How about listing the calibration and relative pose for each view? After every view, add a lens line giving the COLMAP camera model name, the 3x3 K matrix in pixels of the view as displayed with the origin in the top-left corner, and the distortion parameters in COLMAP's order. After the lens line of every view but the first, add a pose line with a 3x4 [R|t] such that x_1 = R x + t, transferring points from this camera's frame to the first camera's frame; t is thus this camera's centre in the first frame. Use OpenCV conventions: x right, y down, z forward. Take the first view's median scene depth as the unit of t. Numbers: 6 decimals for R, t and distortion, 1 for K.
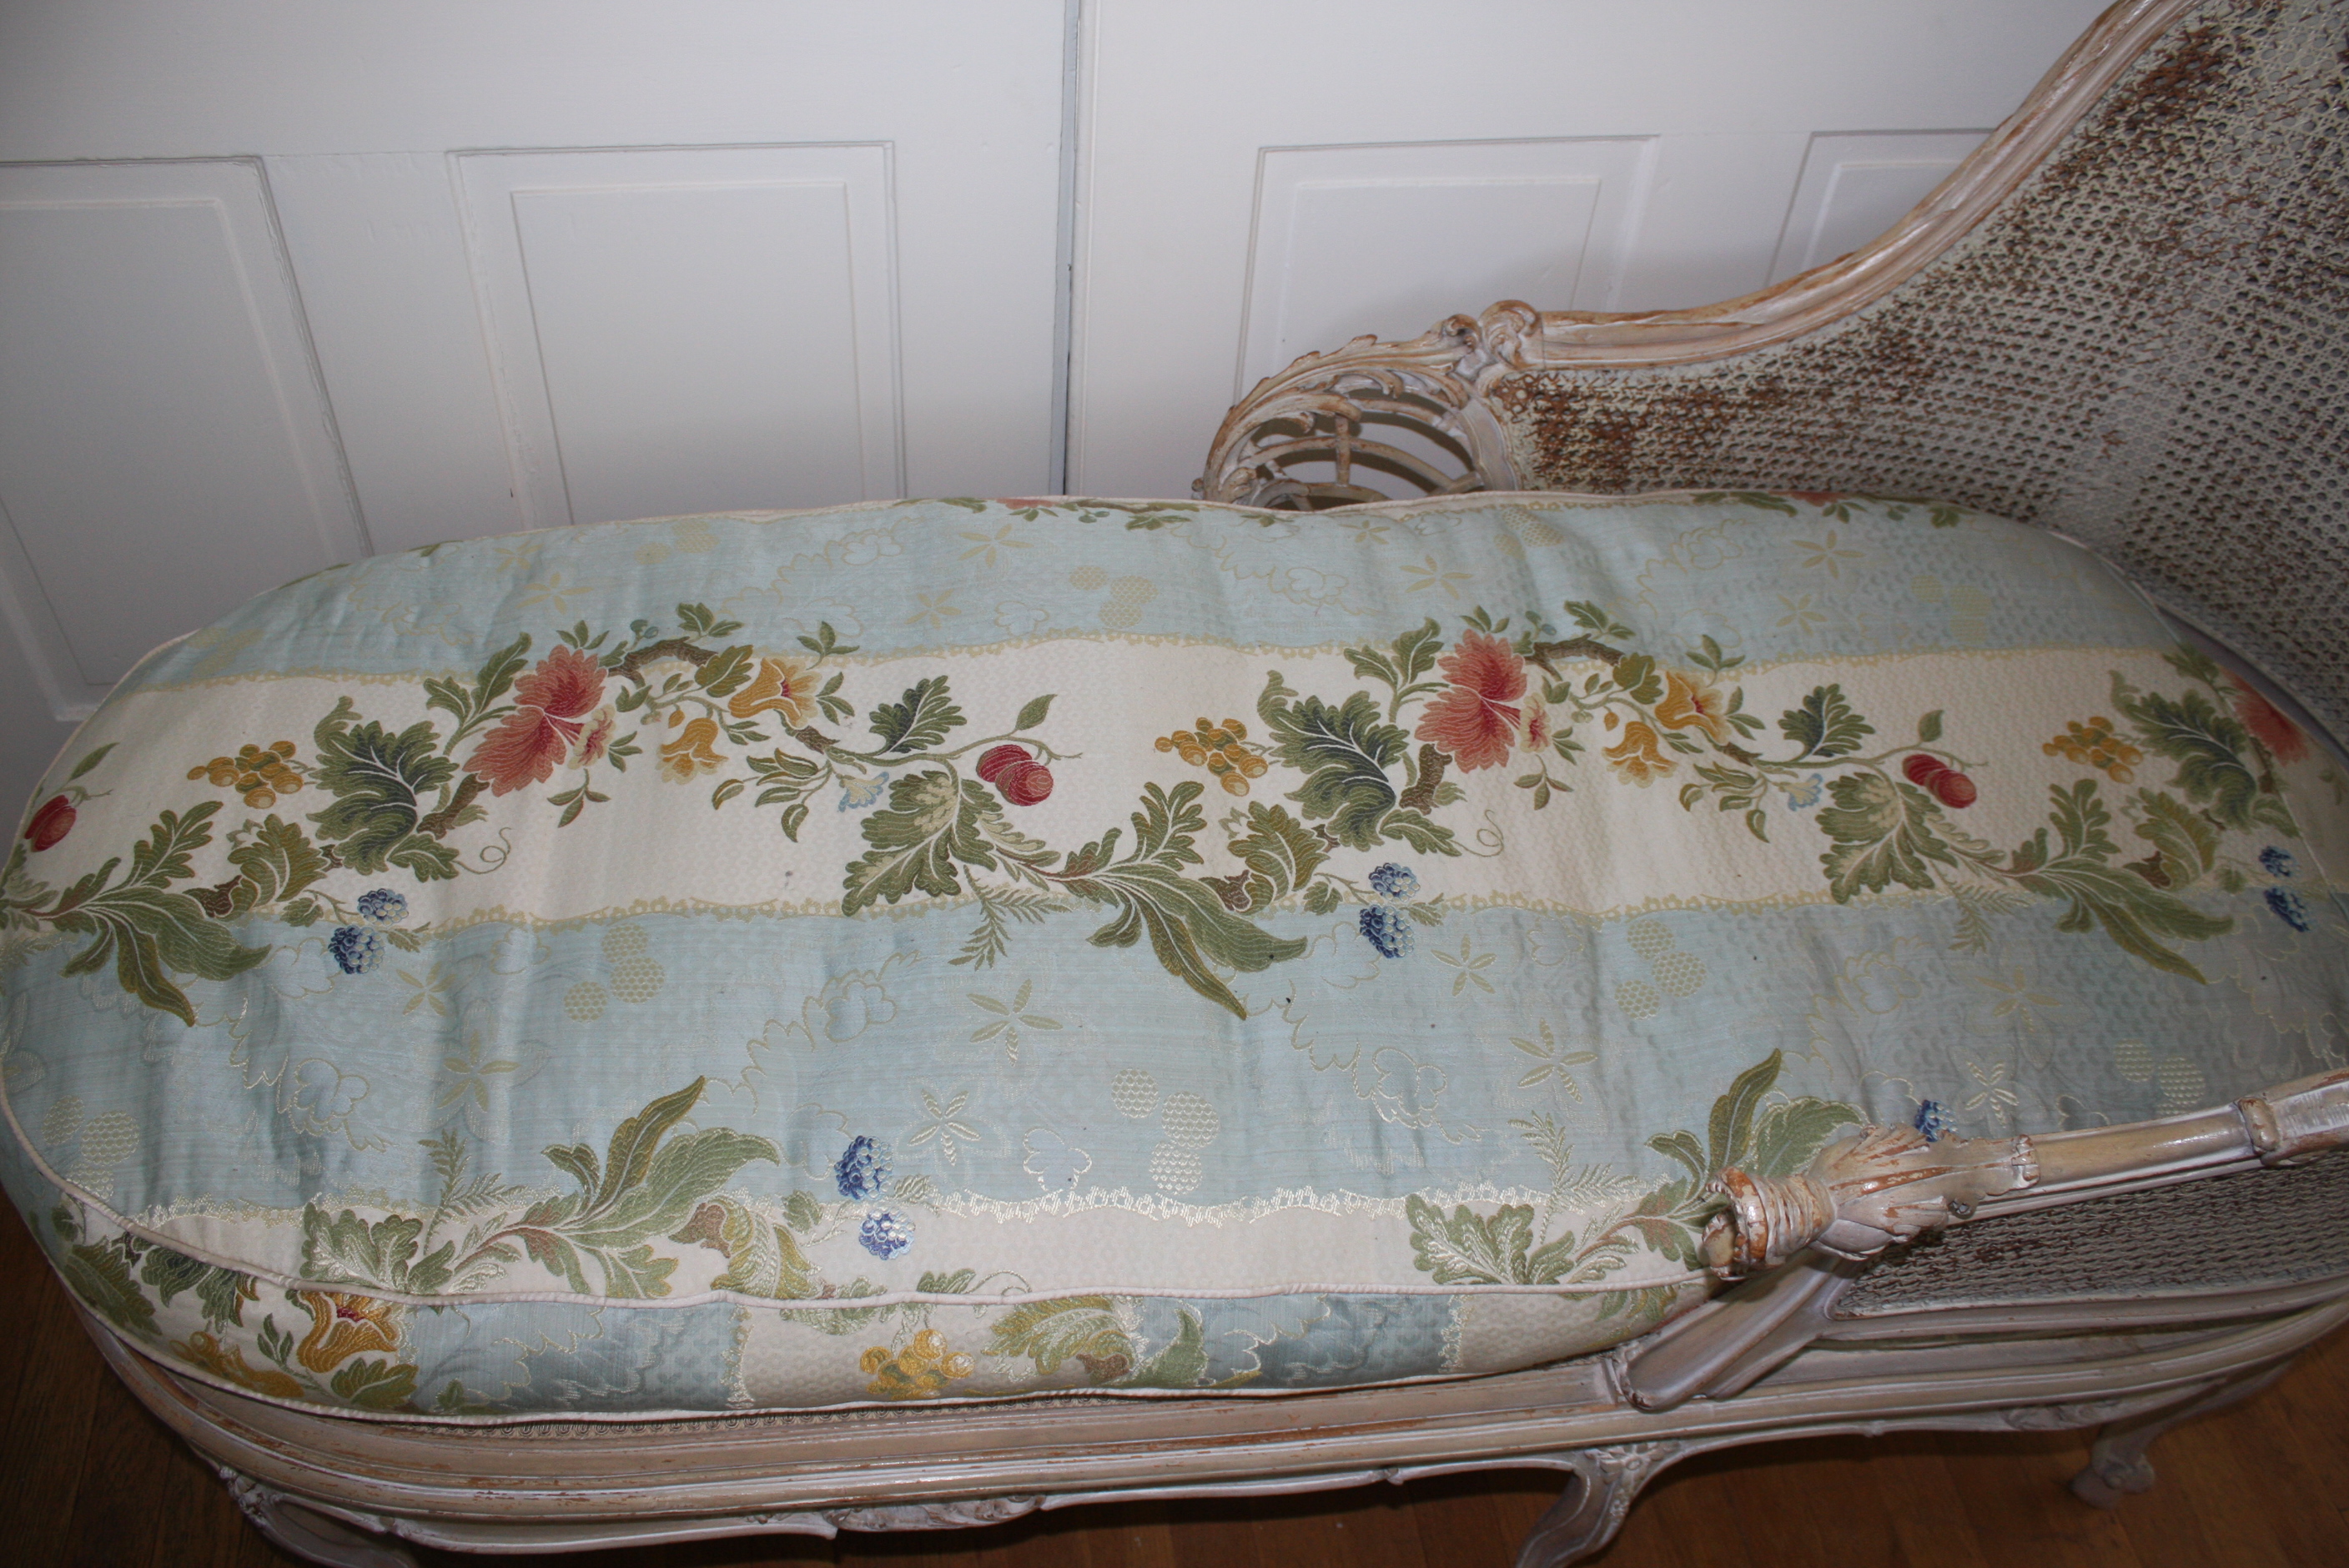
lens RADIAL K [[2006.0, 0, 1181.8], [0, 2006.0, 835.1], [0, 0, 1]] dist [-0.070891, 0.067385]
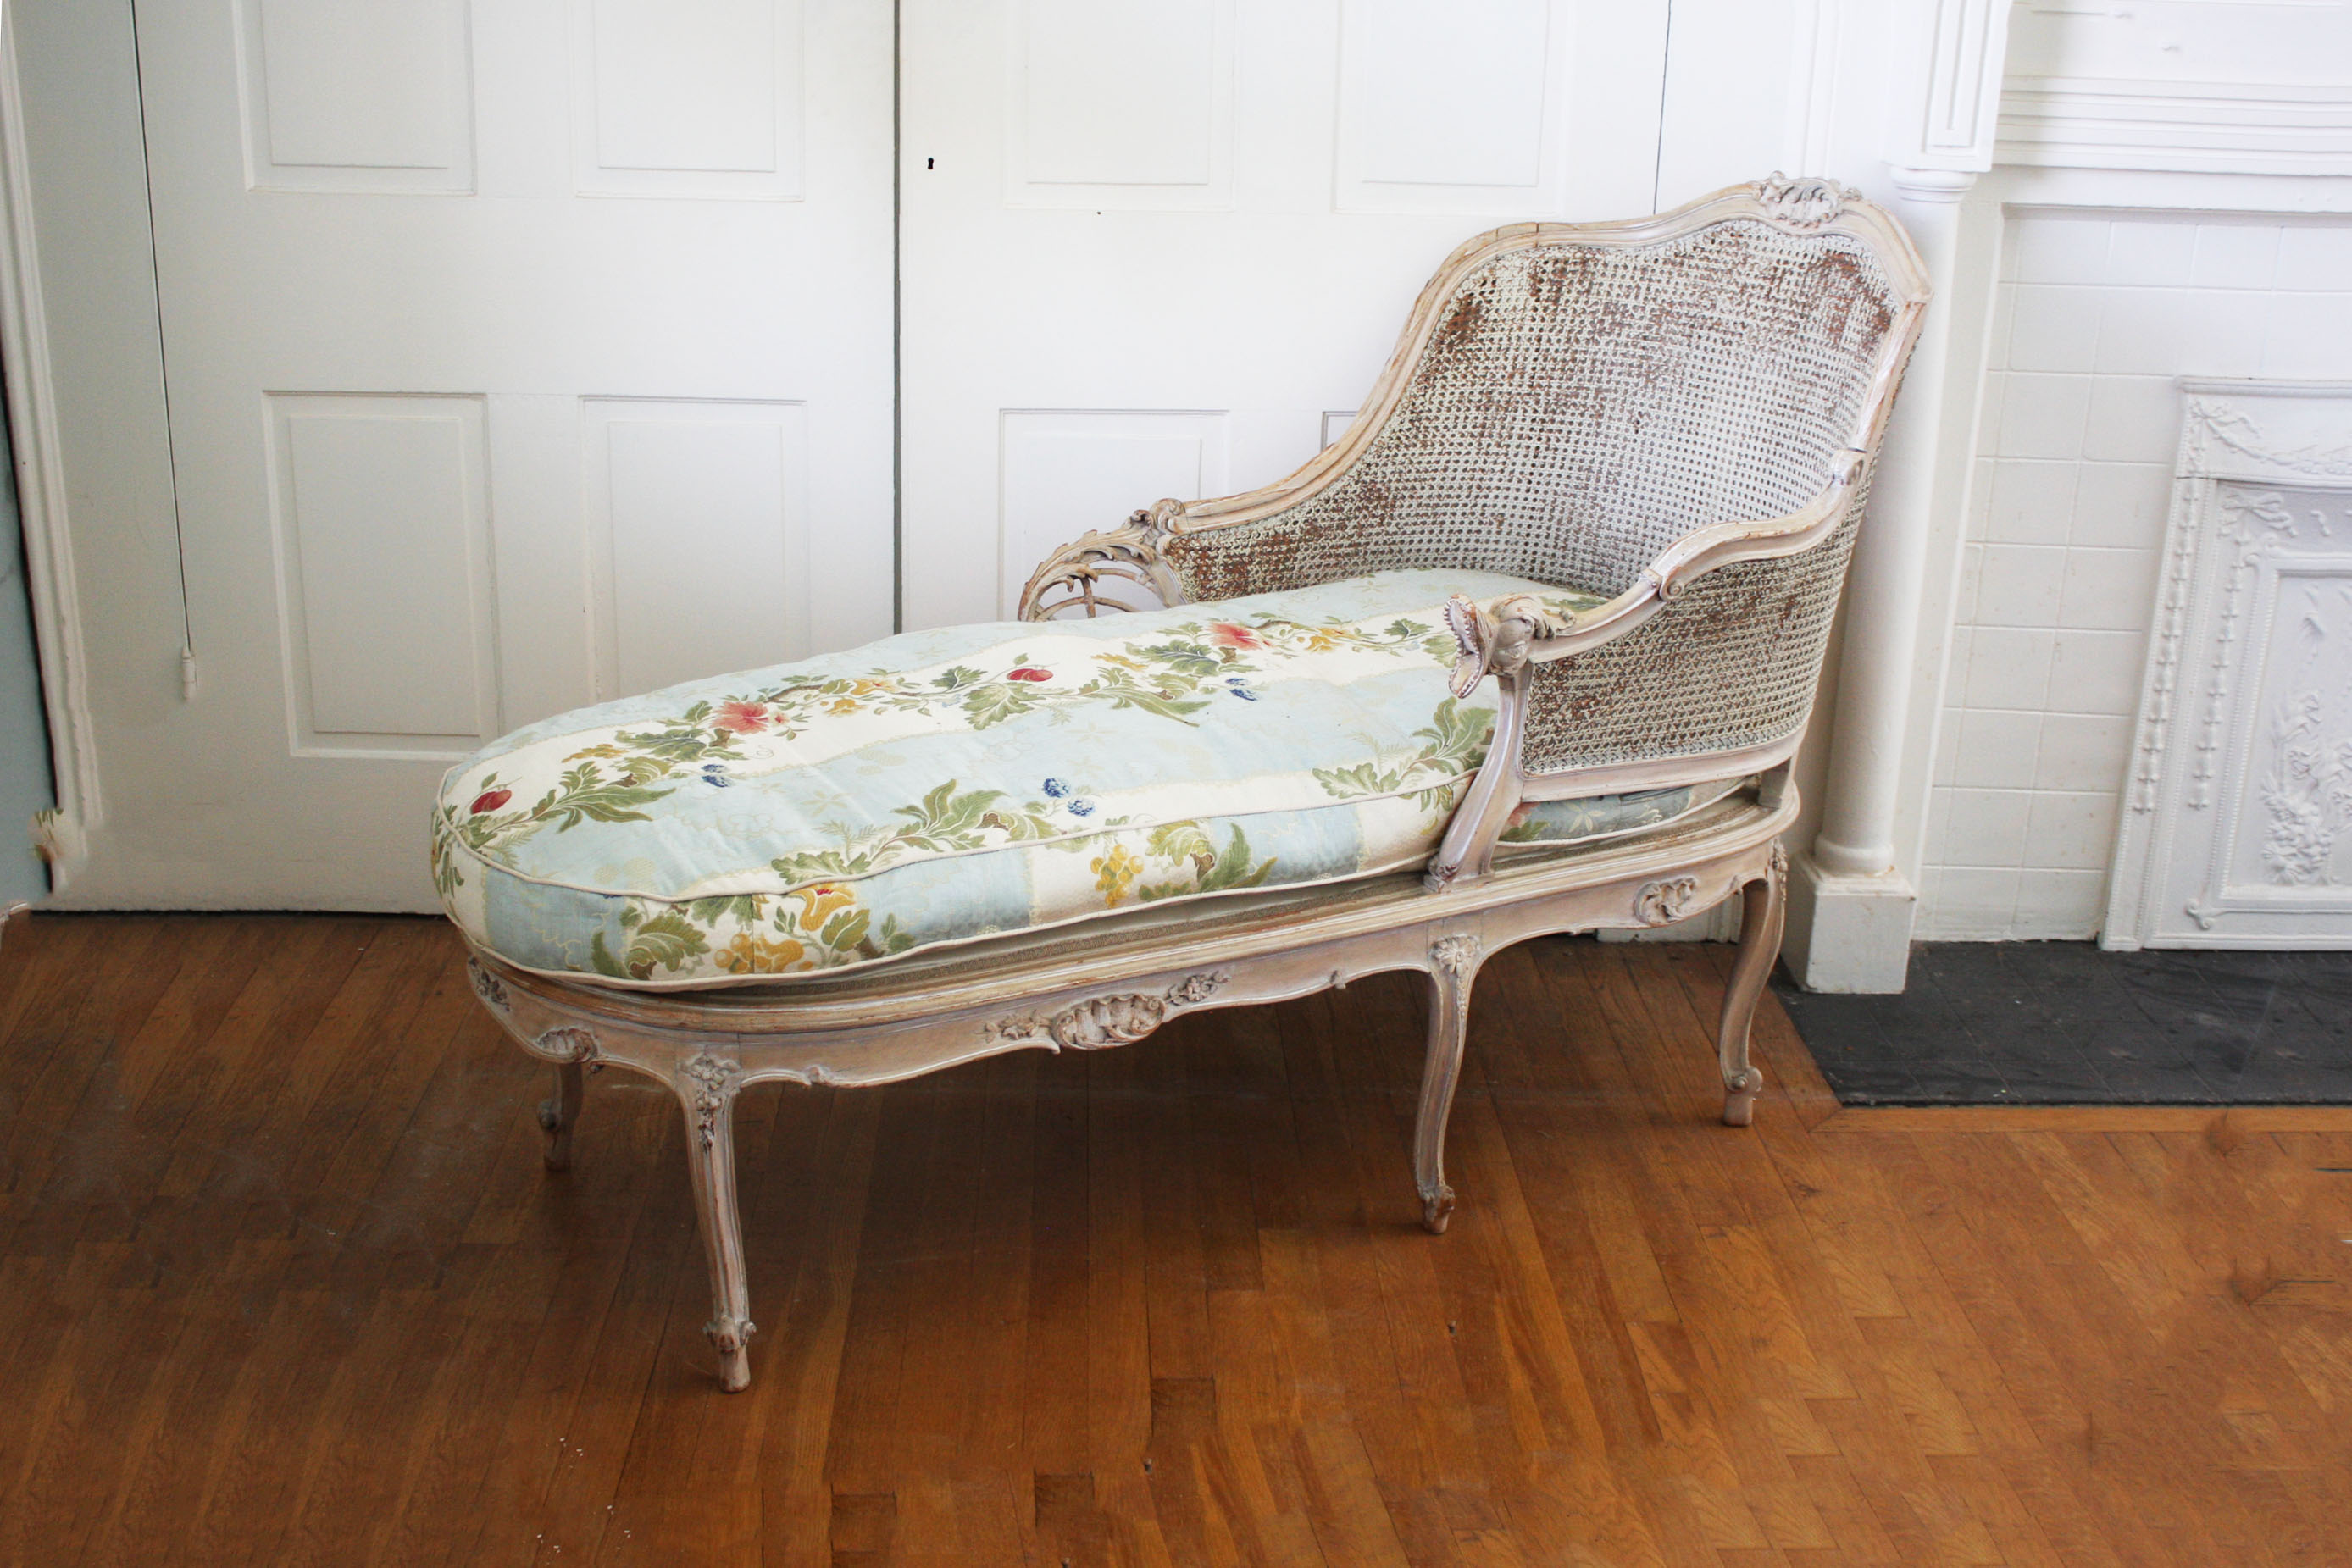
lens RADIAL K [[2672.7, 0, 1176.0], [0, 2672.7, 784.0], [0, 0, 1]] dist [-0.009063, -0.003148]
pose [[0.922993, -0.175185, 0.342629, -0.740918], [0.308047, 0.869982, -0.385017, 0.943937], [-0.230632, 0.460914, 0.856952, -0.984271]]
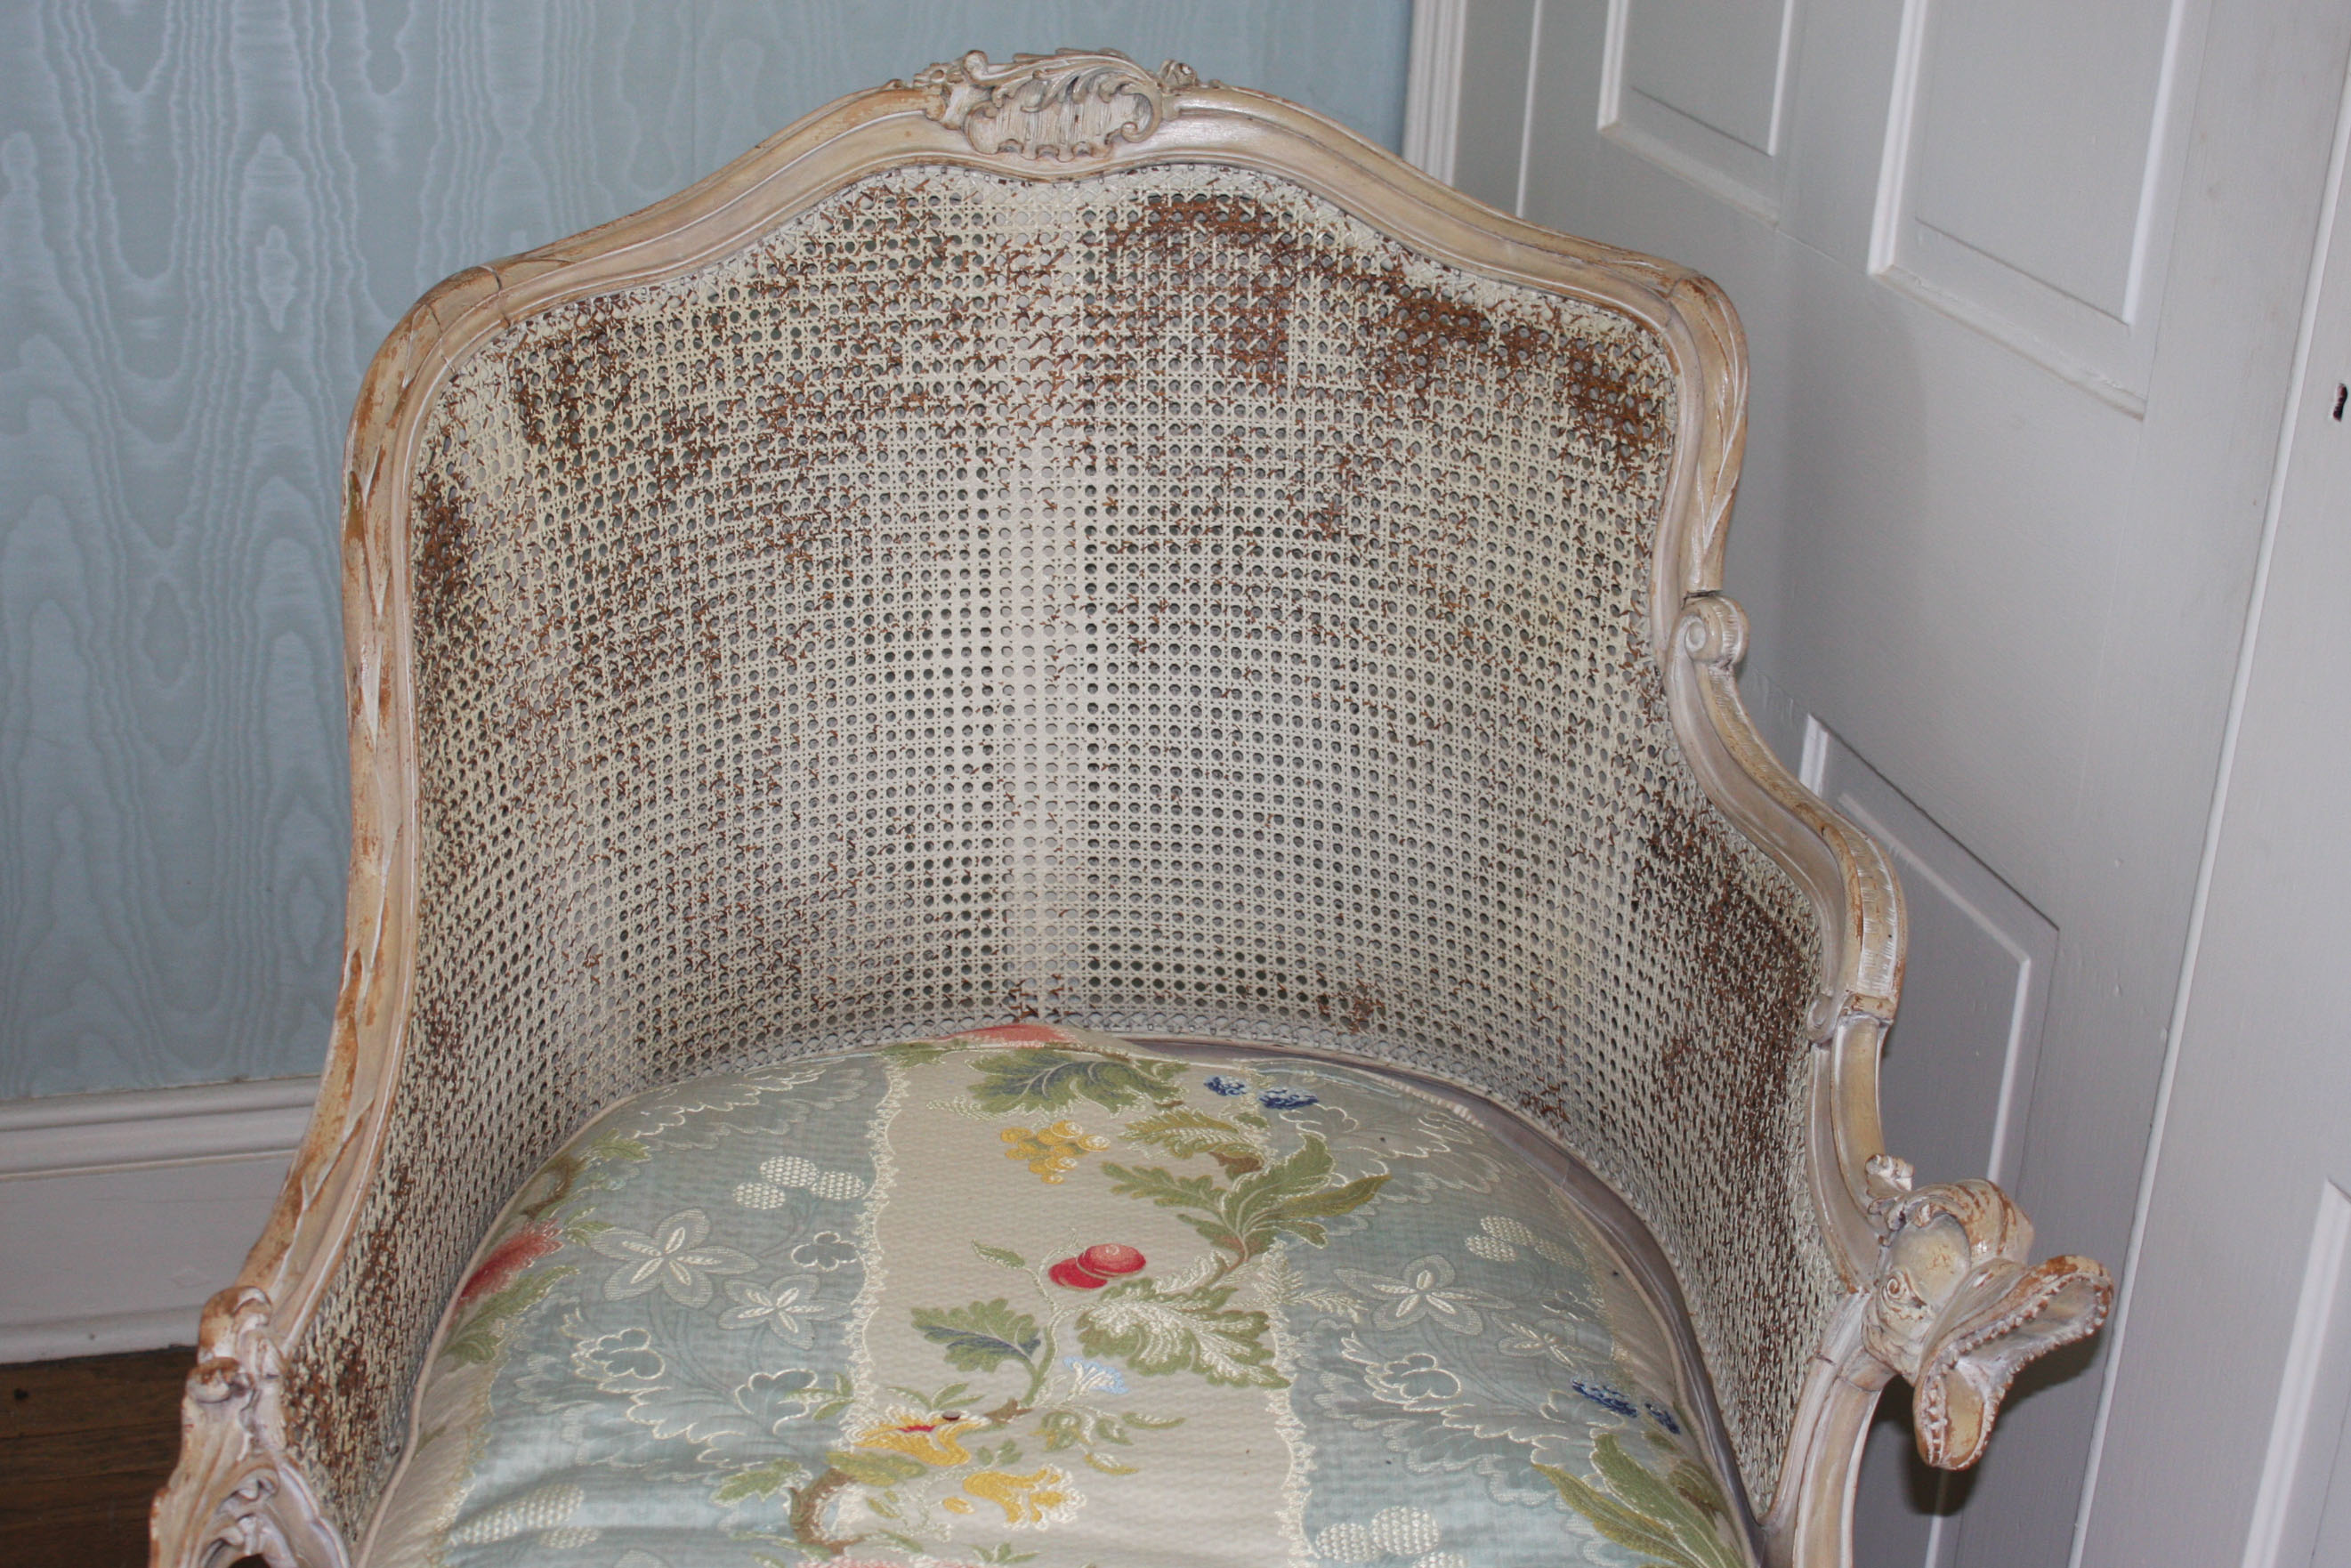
lens RADIAL K [[3237.3, 0, 1175.5], [0, 3237.3, 784.0], [0, 0, 1]] dist [-0.035985, -0.020132]
pose [[0.103337, -0.445374, 0.889361, -0.640230], [0.717541, 0.652591, 0.243432, -0.427460], [-0.688808, 0.612998, 0.387011, 0.368162]]
